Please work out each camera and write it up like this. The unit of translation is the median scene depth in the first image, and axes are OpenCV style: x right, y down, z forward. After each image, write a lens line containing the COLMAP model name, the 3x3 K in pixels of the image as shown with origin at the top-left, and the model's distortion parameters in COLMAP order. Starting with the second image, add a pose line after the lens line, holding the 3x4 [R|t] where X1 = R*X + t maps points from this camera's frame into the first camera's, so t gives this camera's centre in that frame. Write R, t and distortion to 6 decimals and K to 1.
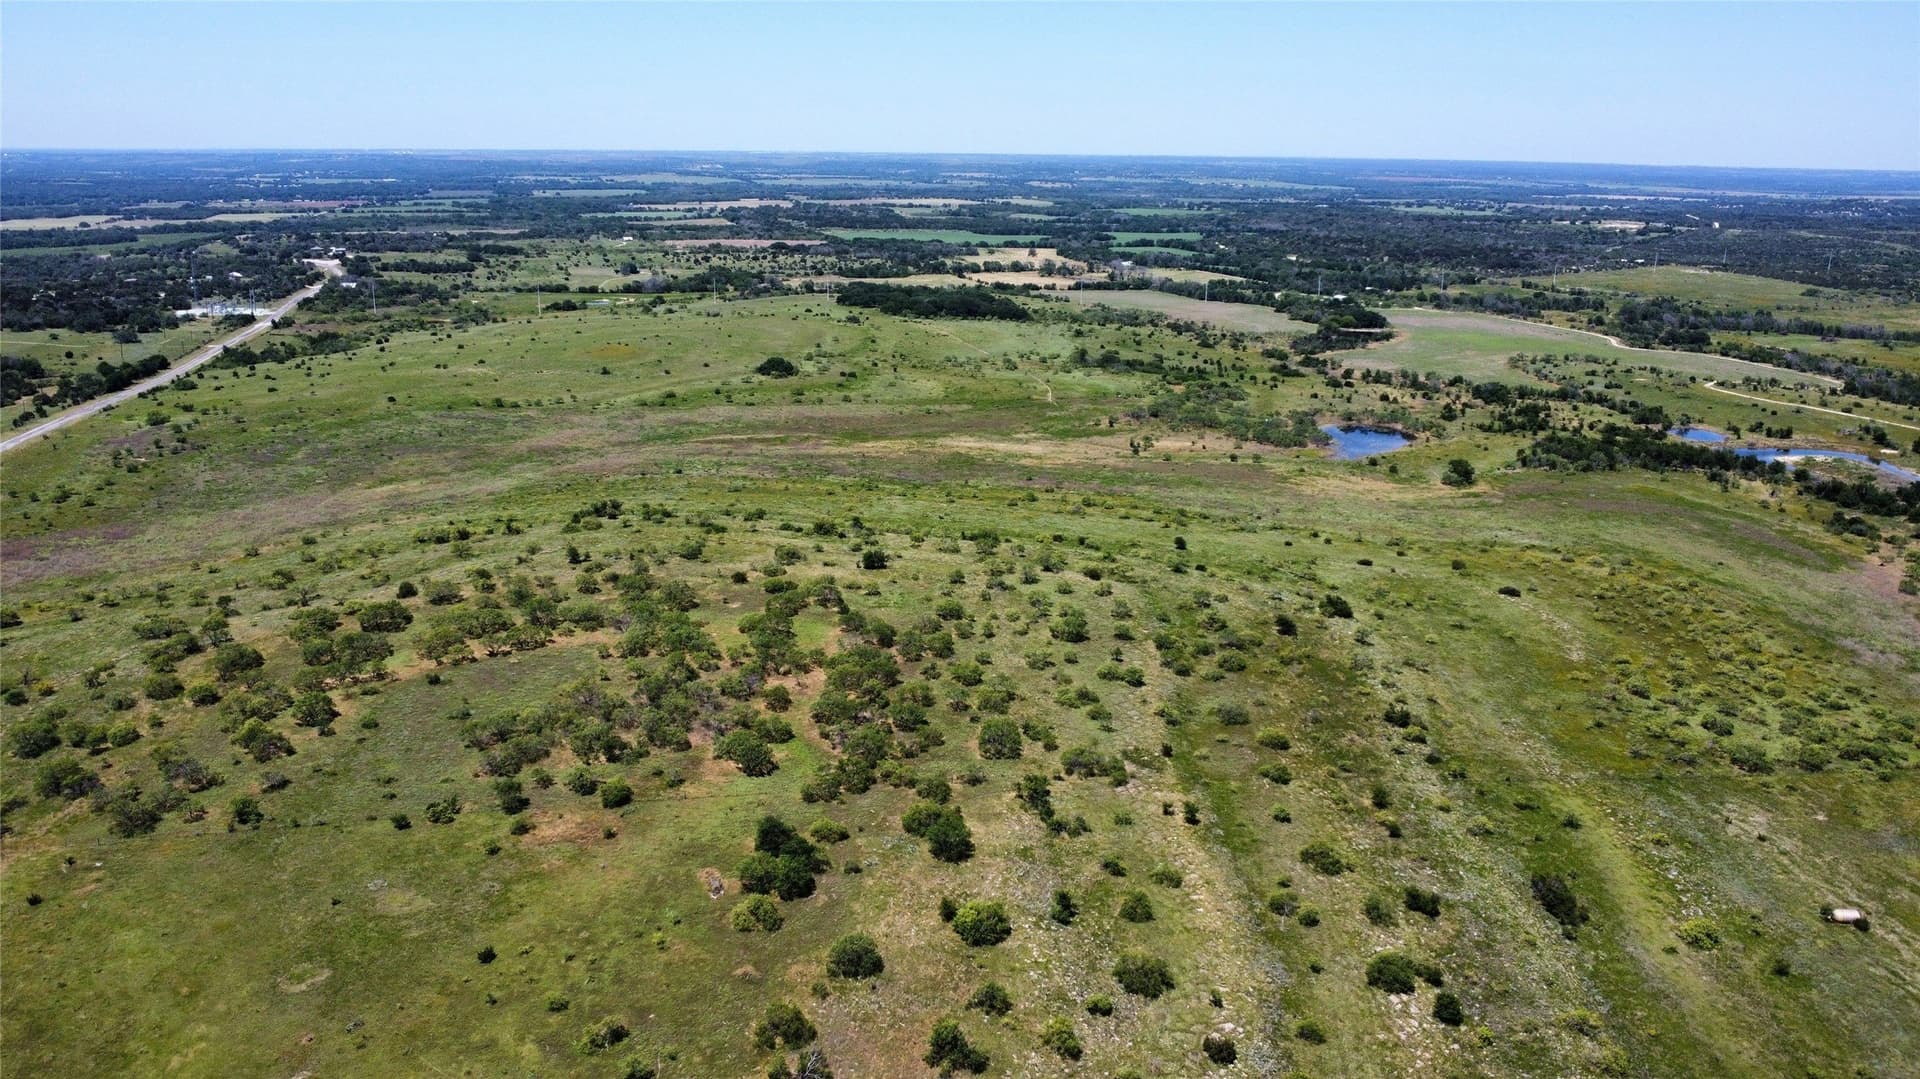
lens RADIAL K [[1409.1, 0, 959.8], [0, 1409.1, 539.4], [0, 0, 1]] dist [-0.045293, 0.016483]
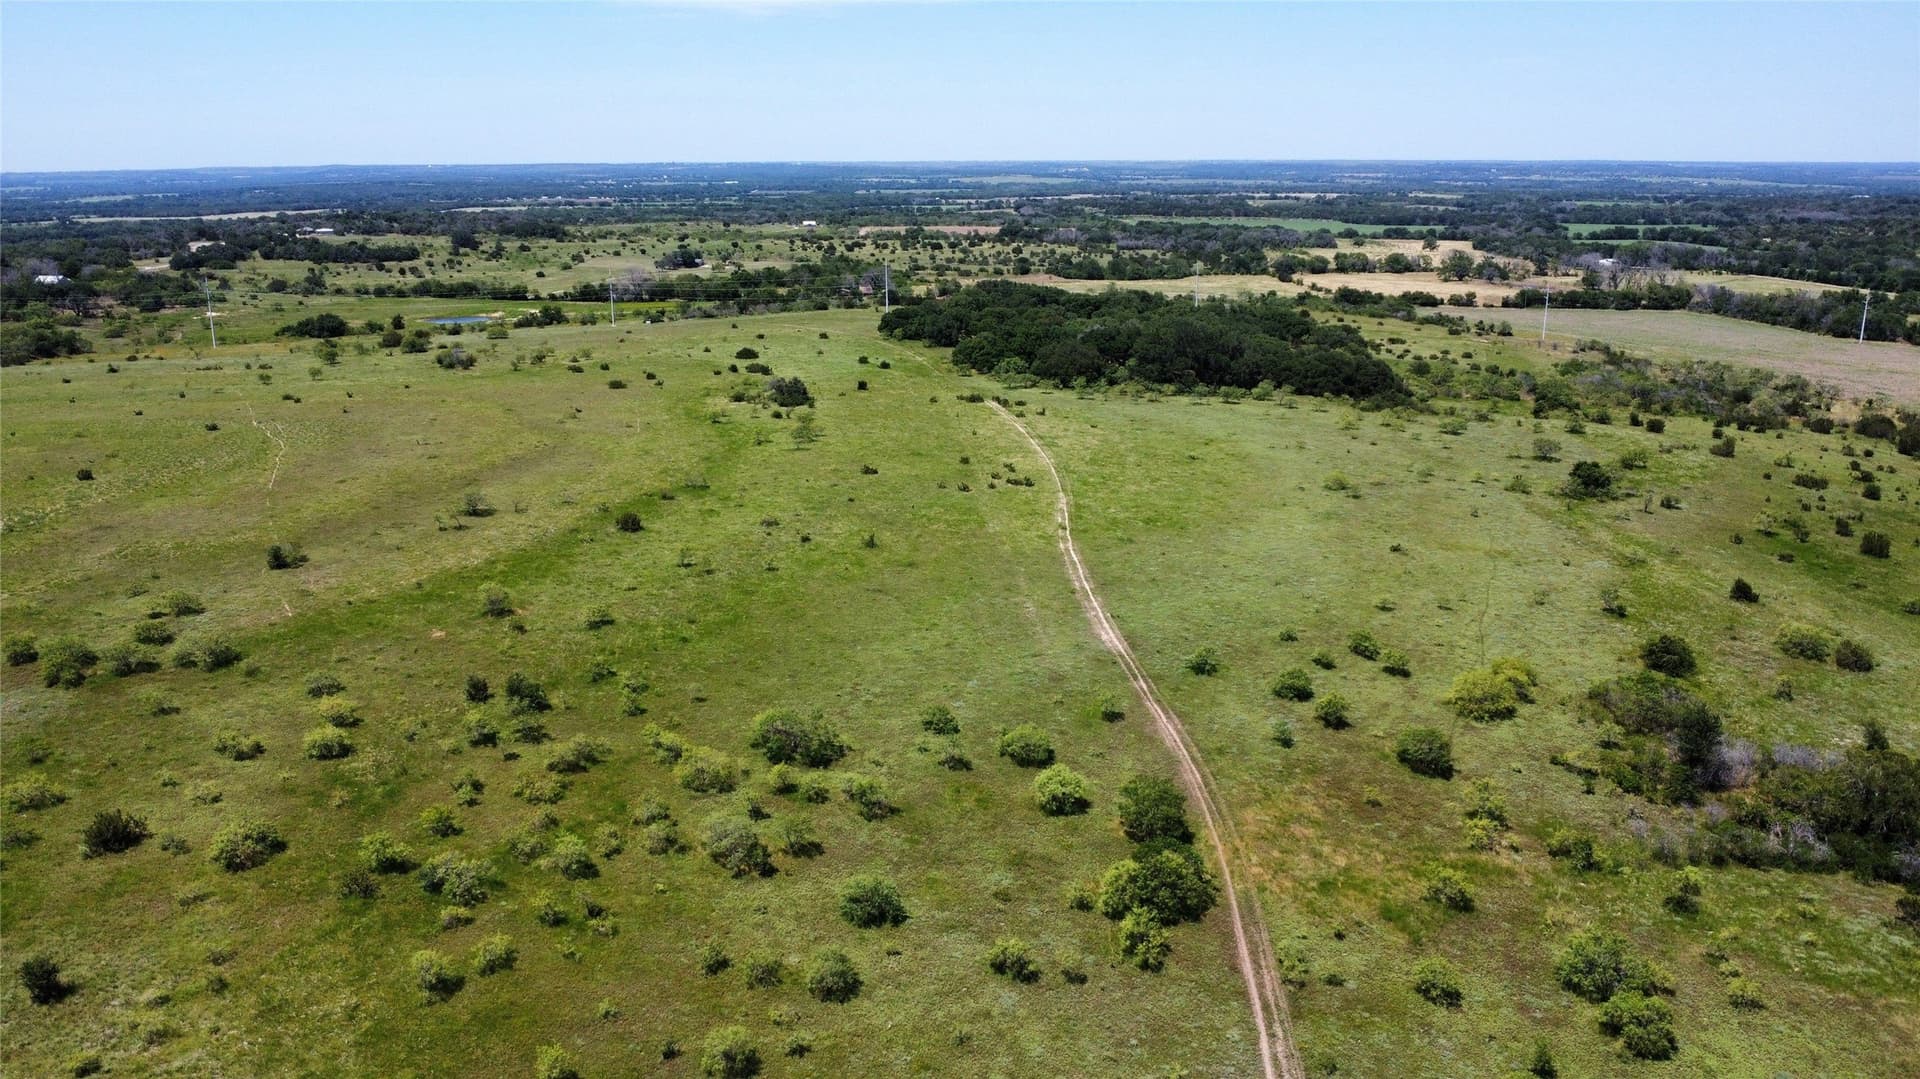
lens RADIAL K [[1409.1, 0, 961.1], [0, 1409.1, 538.9], [0, 0, 1]] dist [-0.045293, 0.016483]
pose [[0.963665, 0.055643, -0.261253, 0.026166], [-0.058284, 0.998297, -0.002362, -0.078978], [0.260677, 0.017503, 0.965267, 0.448989]]
